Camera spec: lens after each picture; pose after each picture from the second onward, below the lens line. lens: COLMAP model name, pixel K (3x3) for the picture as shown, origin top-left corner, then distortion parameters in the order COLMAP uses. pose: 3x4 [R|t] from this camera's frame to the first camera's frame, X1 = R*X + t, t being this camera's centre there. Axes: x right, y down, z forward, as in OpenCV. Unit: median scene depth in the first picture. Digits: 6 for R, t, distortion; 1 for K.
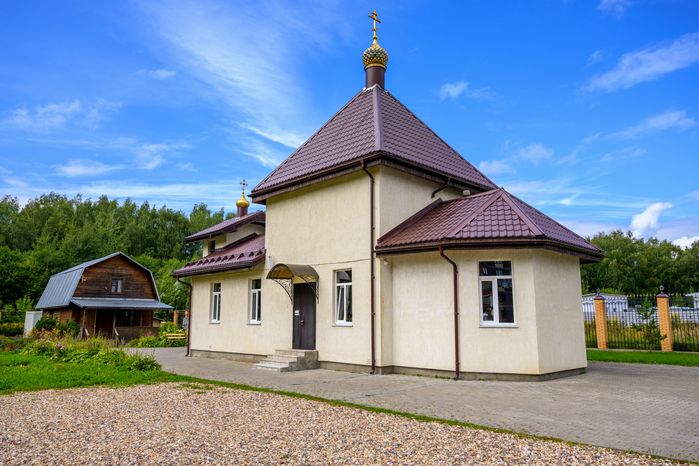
lens RADIAL K [[466.0, 0, 349.5], [0, 466.0, 233.0], [0, 0, 1]] dist [0.000751, 0.001022]
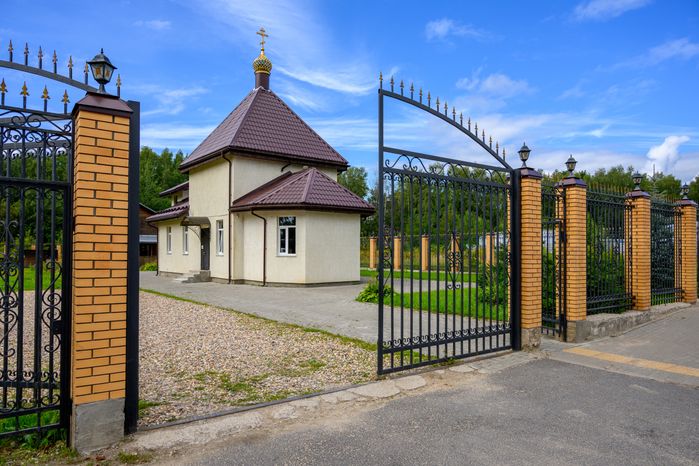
lens RADIAL K [[487.8, 0, 348.9], [0, 487.8, 235.4], [0, 0, 1]] dist [0.080922, -0.000501]
pose [[0.988686, 0.000266, -0.149999, 0.656726], [0.021602, 0.989322, 0.144139, -0.099520], [0.148435, -0.145748, 0.978123, -0.554521]]
